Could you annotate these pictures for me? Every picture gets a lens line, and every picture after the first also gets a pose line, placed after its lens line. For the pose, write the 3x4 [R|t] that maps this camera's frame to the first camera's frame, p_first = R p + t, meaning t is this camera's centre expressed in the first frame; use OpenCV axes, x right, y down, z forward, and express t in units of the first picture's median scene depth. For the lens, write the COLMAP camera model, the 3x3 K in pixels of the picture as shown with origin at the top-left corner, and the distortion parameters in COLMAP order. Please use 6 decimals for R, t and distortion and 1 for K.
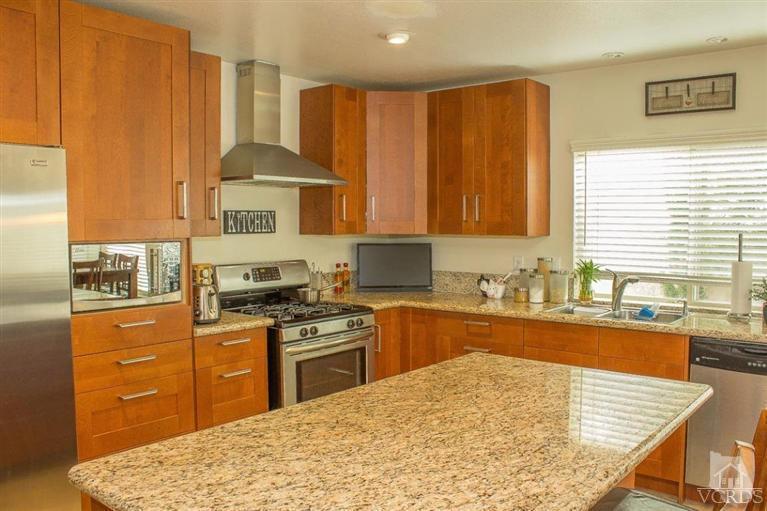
lens RADIAL K [[679.2, 0, 383.5], [0, 679.2, 255.5], [0, 0, 1]] dist [-0.044677, 0.006284]
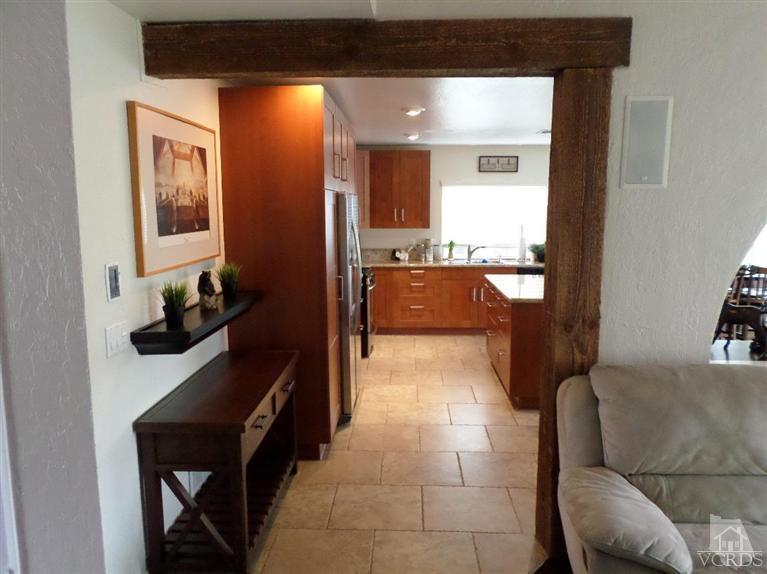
lens RADIAL K [[597.5, 0, 383.5], [0, 597.5, 287.0], [0, 0, 1]] dist [0.028556, 0.000600]
pose [[0.825011, -0.075161, 0.560097, -0.811249], [0.030429, 0.995586, 0.088779, -0.014625], [-0.564297, -0.056201, 0.823656, -0.364908]]
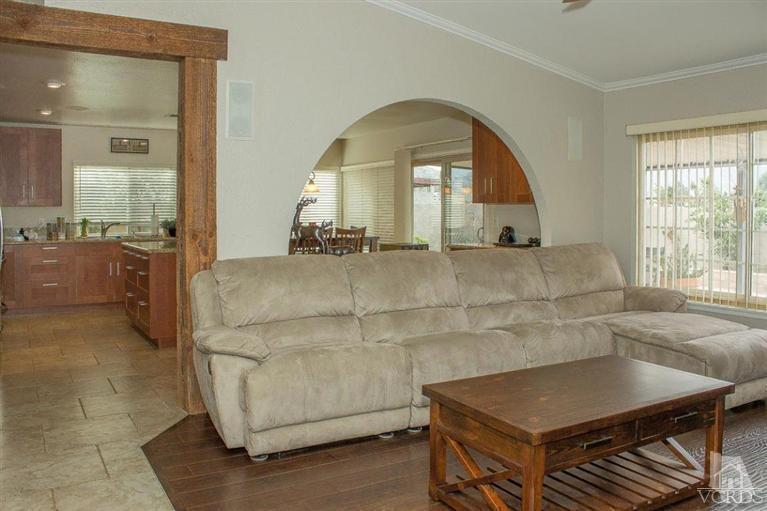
lens RADIAL K [[654.8, 0, 383.0], [0, 654.8, 215.7], [0, 0, 1]] dist [-0.212254, 0.255524]
pose [[0.384825, -0.008153, 0.922953, -1.014470], [0.054462, 0.998419, -0.013888, 0.069926], [-0.921381, 0.055610, 0.384661, -0.534264]]
